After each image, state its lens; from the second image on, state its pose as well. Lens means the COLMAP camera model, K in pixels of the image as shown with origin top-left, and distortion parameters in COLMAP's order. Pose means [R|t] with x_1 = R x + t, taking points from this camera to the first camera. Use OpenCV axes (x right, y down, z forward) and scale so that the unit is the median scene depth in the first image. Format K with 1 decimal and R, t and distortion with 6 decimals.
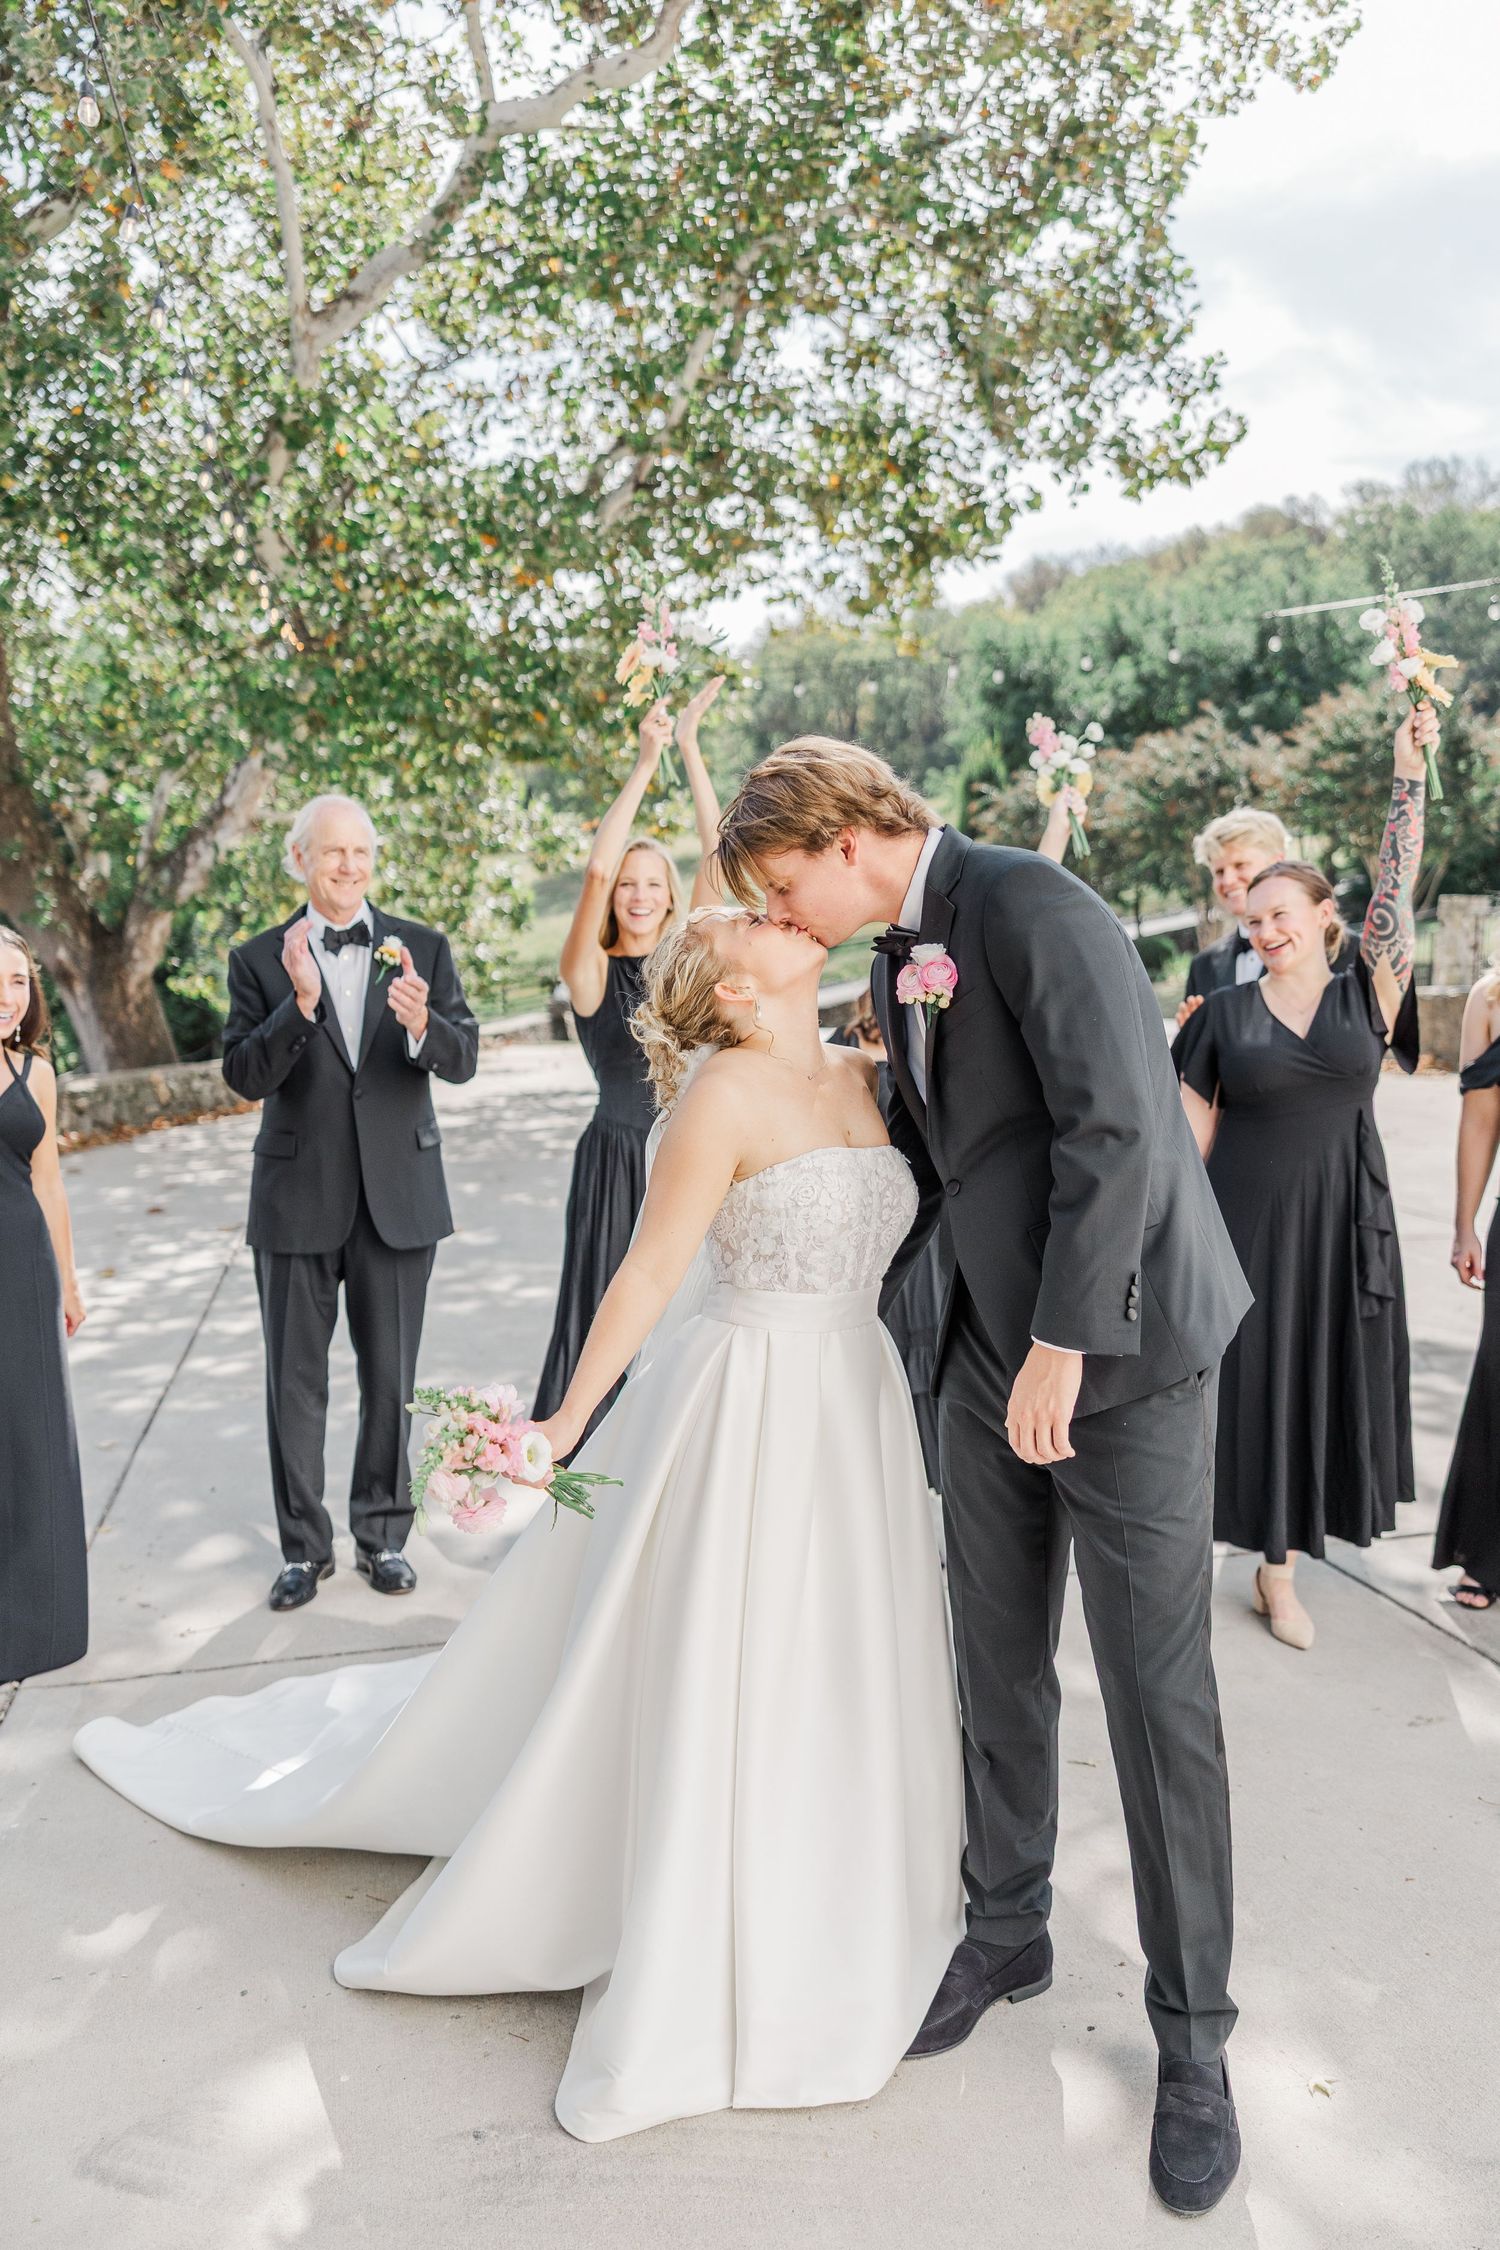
lens RADIAL K [[1782.0, 0, 799.4], [0, 1782.0, 1114.8], [0, 0, 1]] dist [-0.002024, 0.000468]
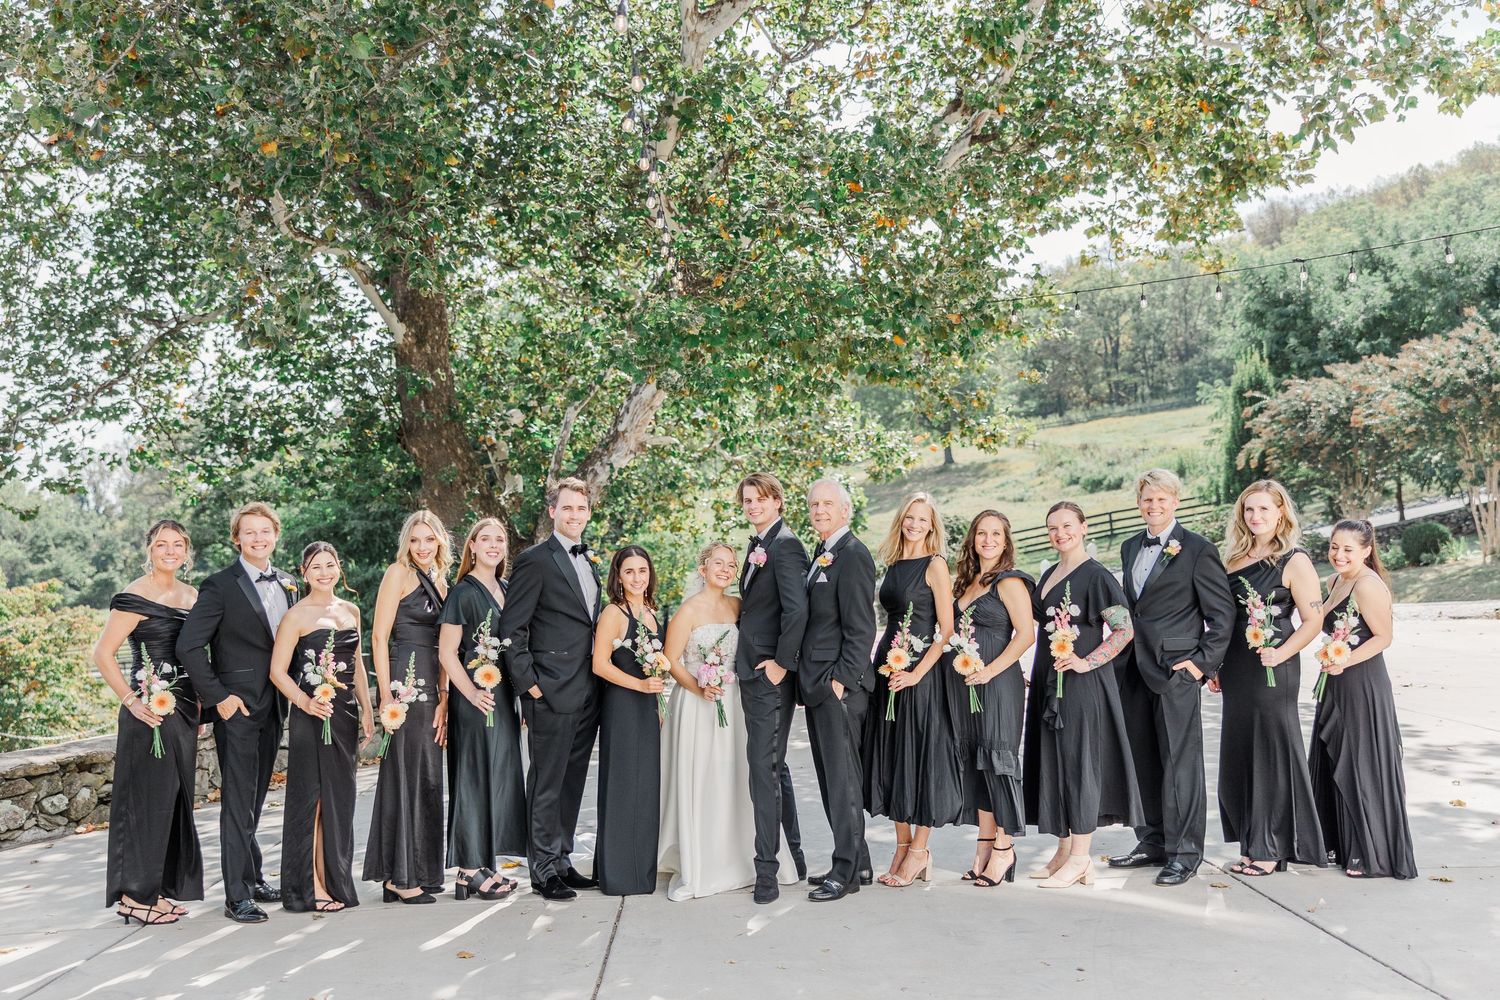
lens RADIAL K [[1503.2, 0, 768.3], [0, 1503.2, 472.2], [0, 0, 1]] dist [0.002021, -0.007322]
pose [[0.979169, -0.031695, -0.200558, -0.024534], [0.003452, 0.990197, -0.139634, -0.006911], [0.203018, 0.136033, 0.969680, 0.053758]]
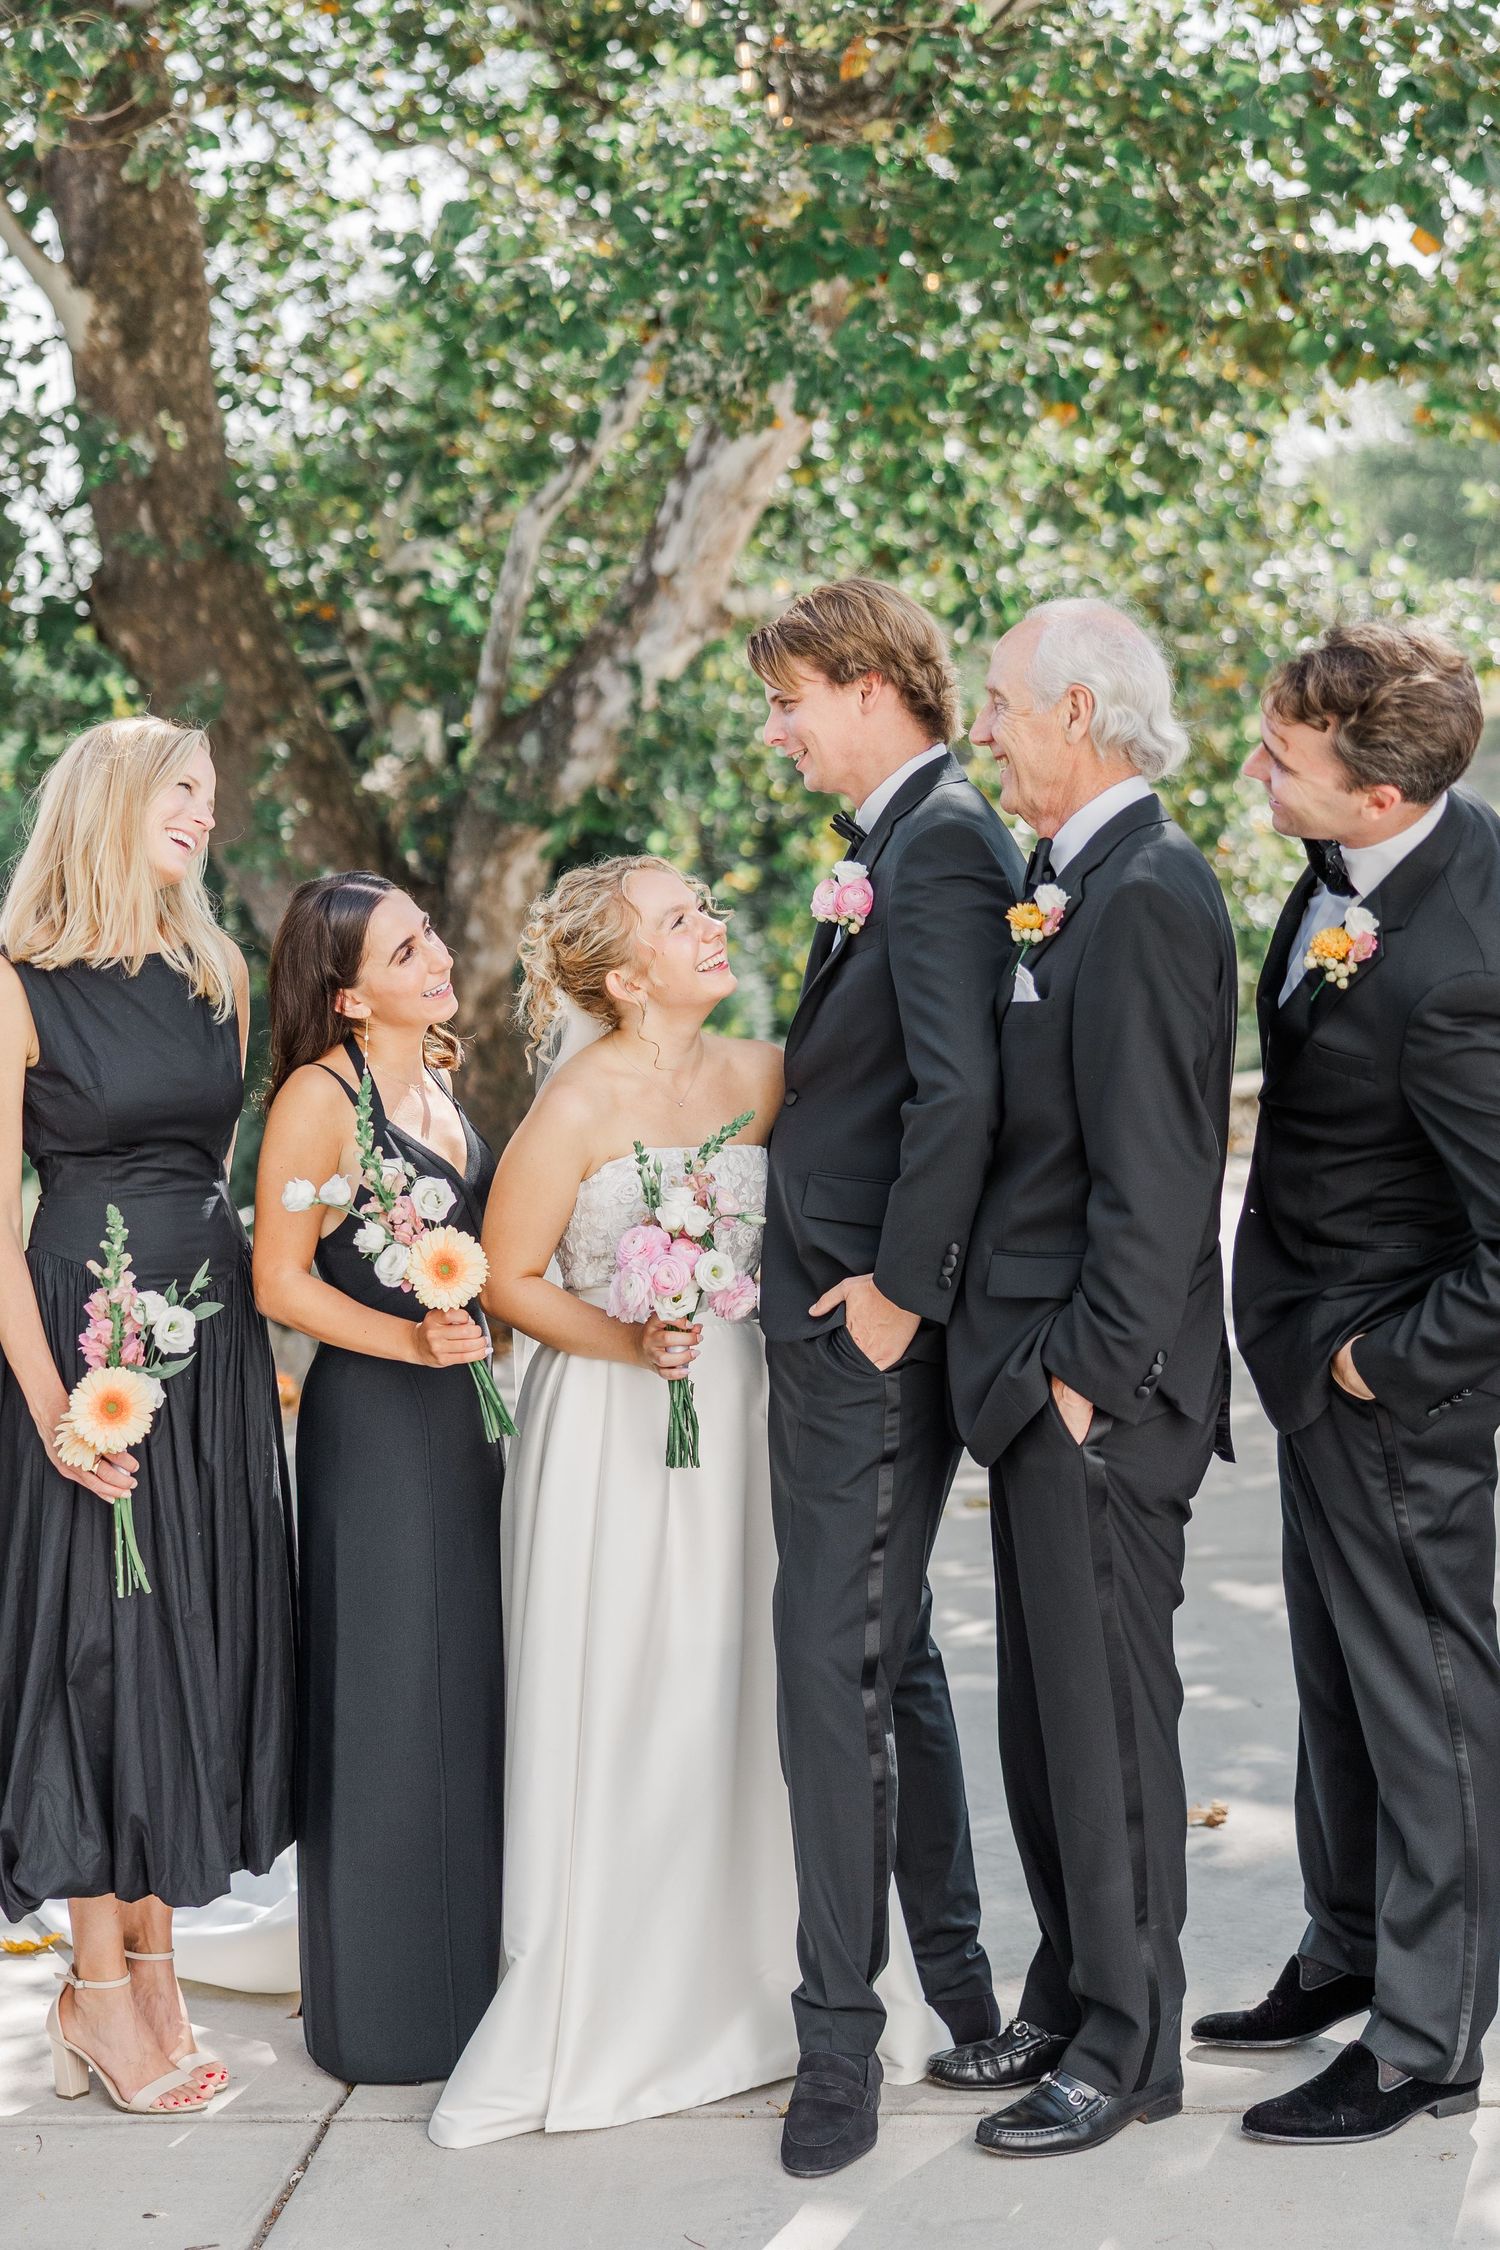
lens RADIAL K [[3635.3, 0, 750.0], [0, 3635.3, 1125.0], [0, 0, 1]] dist [-0.097896, -0.046172]
pose [[0.949225, -0.004493, -0.314564, -0.030348], [-0.005931, 0.999465, -0.032170, -0.015073], [0.314541, 0.032402, 0.948691, 0.186135]]
